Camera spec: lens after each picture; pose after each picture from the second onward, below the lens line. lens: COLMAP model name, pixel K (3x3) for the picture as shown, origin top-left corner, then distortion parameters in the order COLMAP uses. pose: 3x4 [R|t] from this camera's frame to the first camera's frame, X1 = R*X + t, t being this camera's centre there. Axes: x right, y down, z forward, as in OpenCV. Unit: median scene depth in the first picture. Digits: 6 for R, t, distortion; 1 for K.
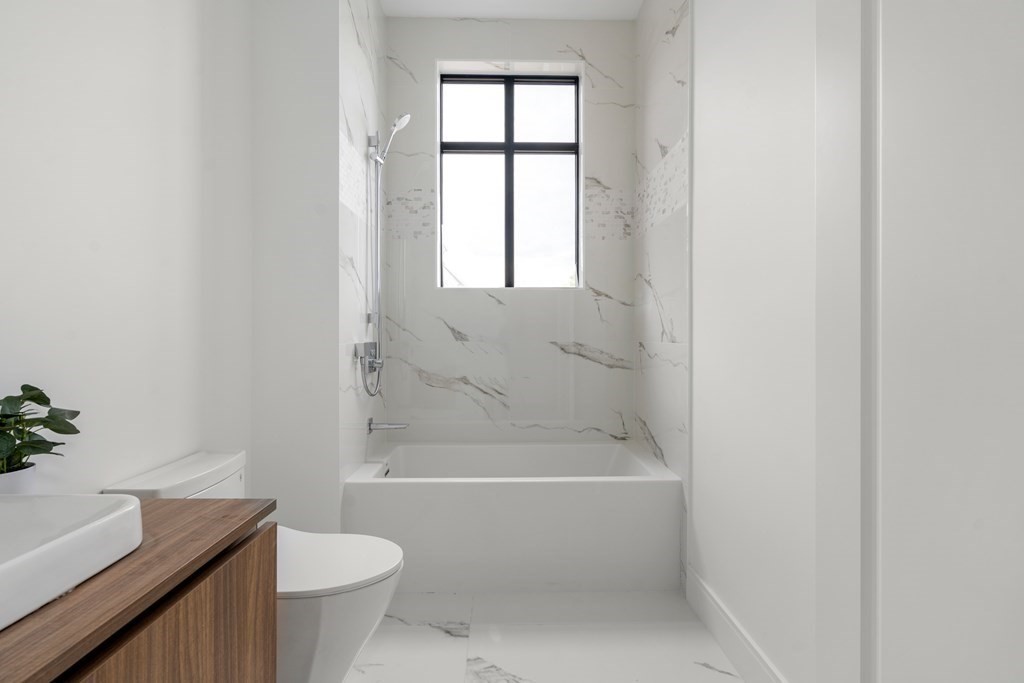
lens RADIAL K [[463.5, 0, 511.7], [0, 463.5, 336.8], [0, 0, 1]] dist [-0.009744, 0.000608]
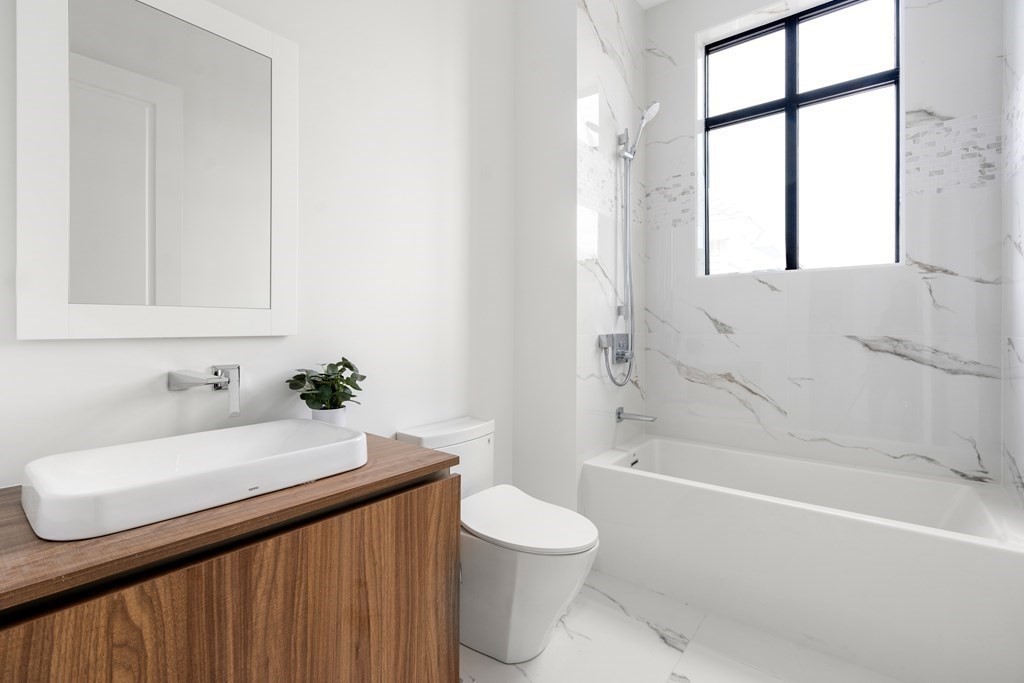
lens RADIAL K [[467.1, 0, 513.6], [0, 467.1, 326.9], [0, 0, 1]] dist [-0.009671, 0.000601]
pose [[0.768774, 0.000308, -0.639520, 0.174781], [-0.002684, 0.999993, -0.002745, -0.000261], [0.639515, 0.003827, 0.768769, 0.044302]]
